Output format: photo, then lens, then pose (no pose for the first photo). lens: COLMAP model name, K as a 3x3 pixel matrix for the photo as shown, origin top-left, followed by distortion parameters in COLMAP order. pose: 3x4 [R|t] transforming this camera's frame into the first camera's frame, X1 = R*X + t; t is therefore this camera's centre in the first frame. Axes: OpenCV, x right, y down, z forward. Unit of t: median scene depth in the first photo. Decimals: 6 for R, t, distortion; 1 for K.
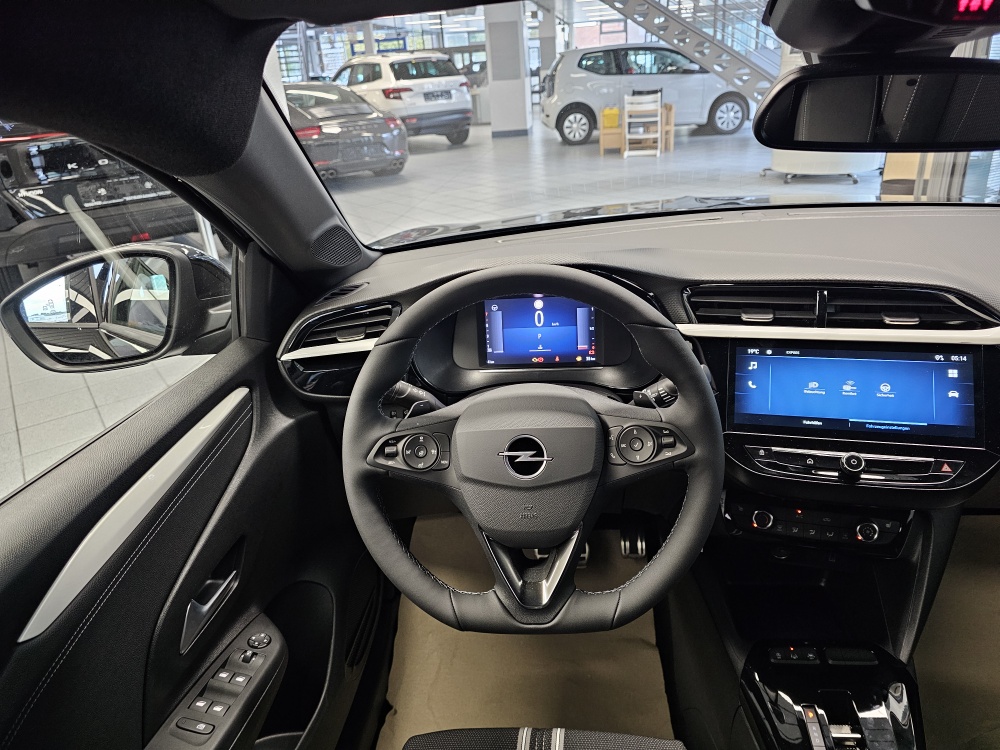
lens RADIAL K [[719.3, 0, 501.3], [0, 719.3, 364.7], [0, 0, 1]] dist [0.040980, -0.001959]
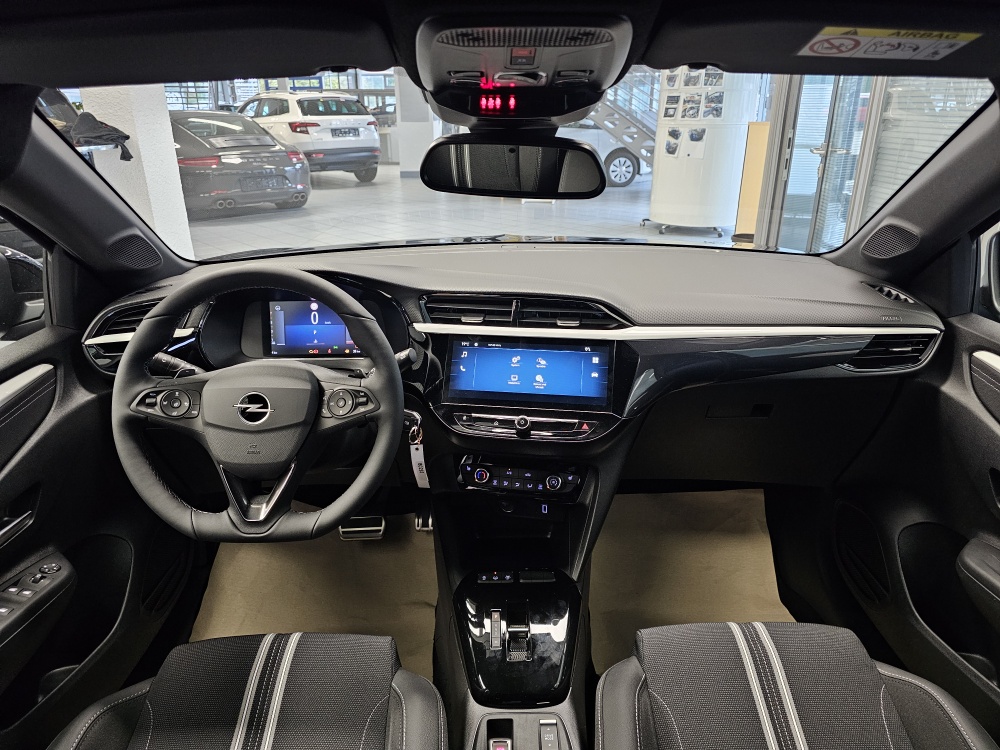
lens RADIAL K [[698.5, 0, 500.0], [0, 698.5, 375.0], [0, 0, 1]] dist [0.024962, -0.004474]
pose [[0.990883, 0.017045, 0.133645, 0.226479], [-0.012666, 0.999357, -0.033550, 0.075909], [-0.134131, 0.031552, 0.990461, -0.258428]]
